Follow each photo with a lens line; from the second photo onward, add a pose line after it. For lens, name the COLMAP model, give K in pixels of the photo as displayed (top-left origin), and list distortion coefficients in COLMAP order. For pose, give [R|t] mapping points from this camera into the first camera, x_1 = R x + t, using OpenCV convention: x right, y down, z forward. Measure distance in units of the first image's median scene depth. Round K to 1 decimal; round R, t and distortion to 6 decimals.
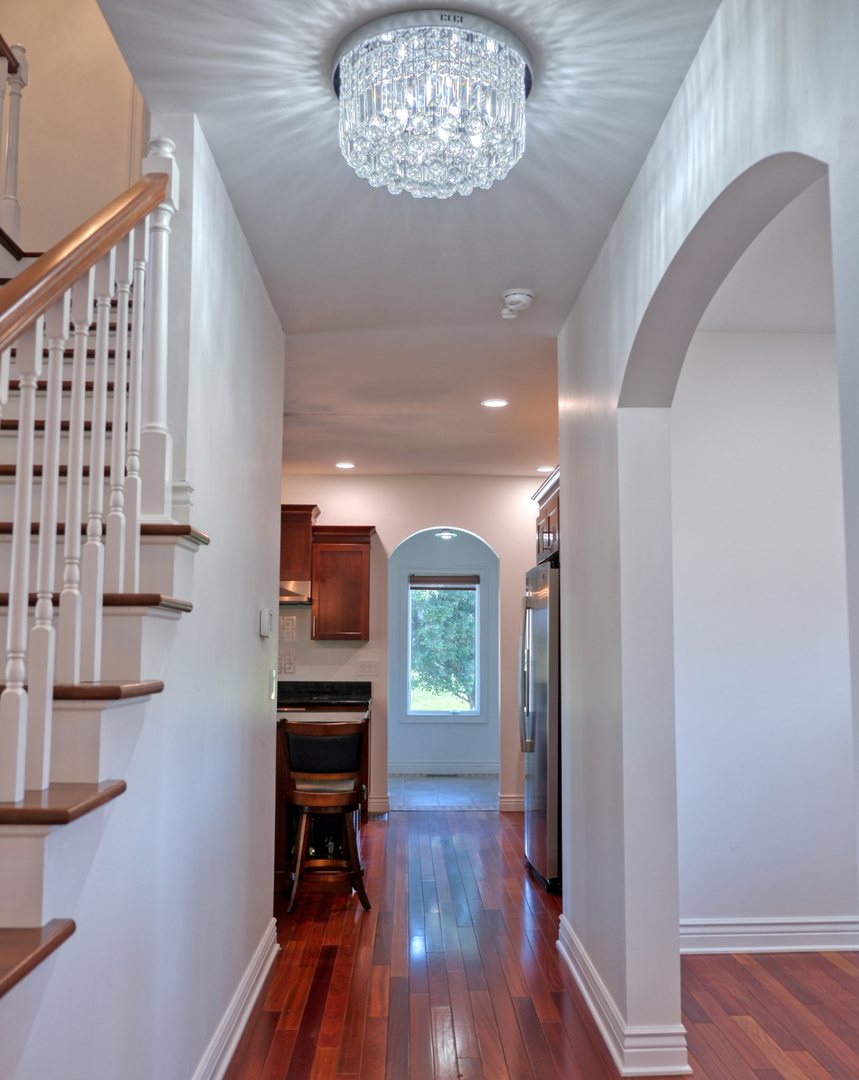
lens RADIAL K [[1011.9, 0, 428.5], [0, 1011.9, 539.5], [0, 0, 1]] dist [-0.028372, 0.000000]
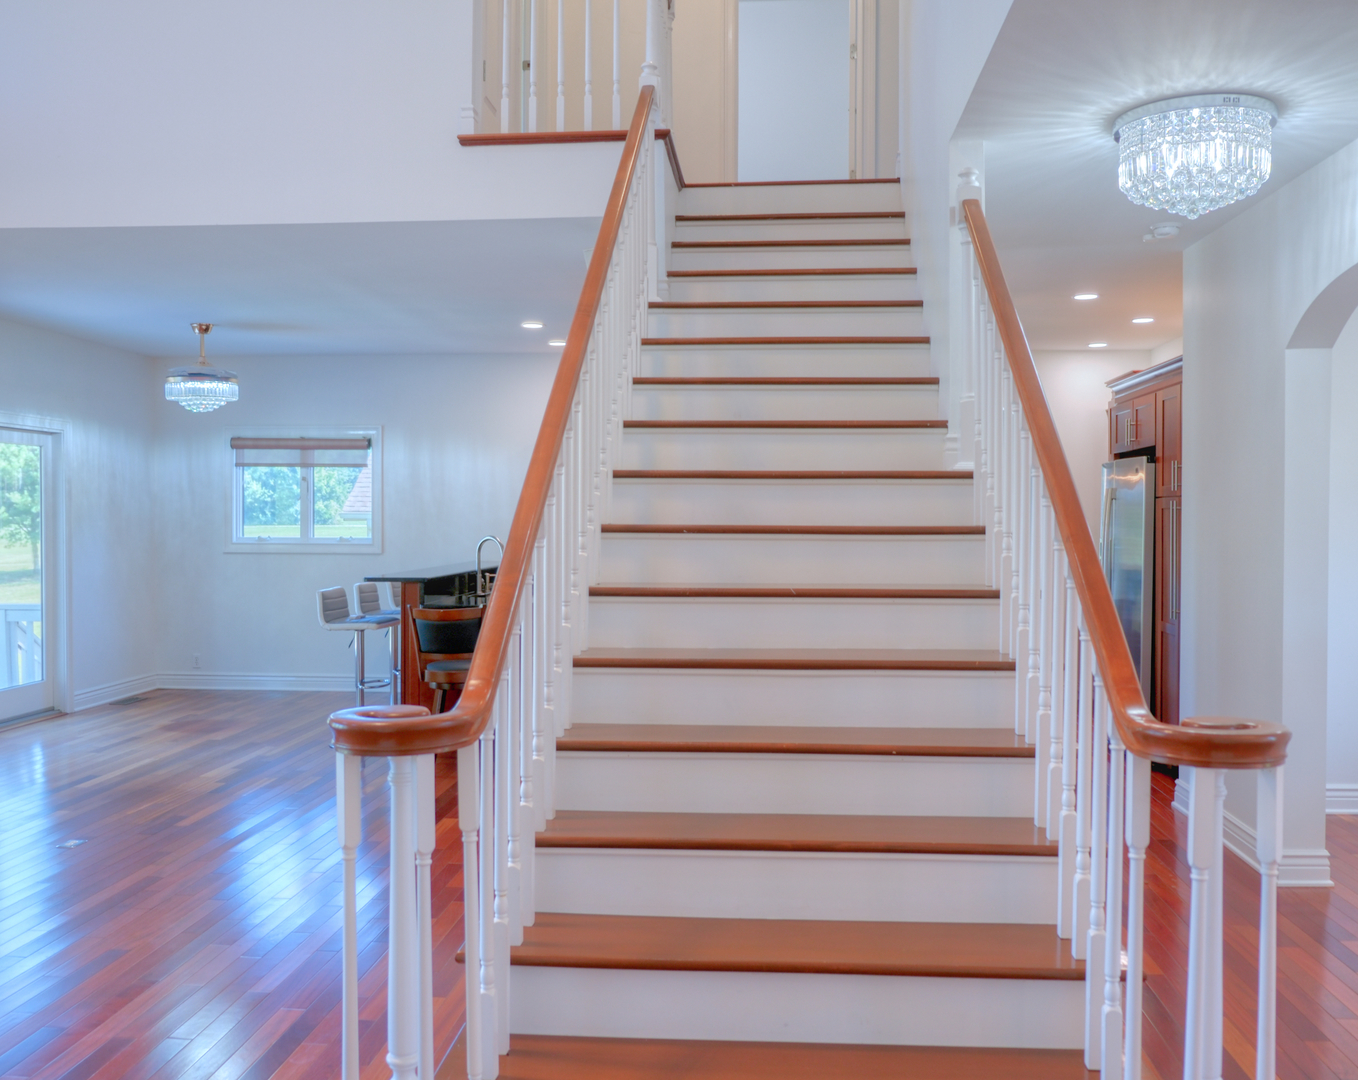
lens RADIAL K [[1272.4, 0, 681.5], [0, 1272.4, 540.7], [0, 0, 1]] dist [-0.028372, 0.000000]
pose [[0.994753, 0.000505, -0.102301, -0.393431], [0.012562, 0.991816, 0.127054, -0.114134], [0.101528, -0.127672, 0.986606, -0.600097]]
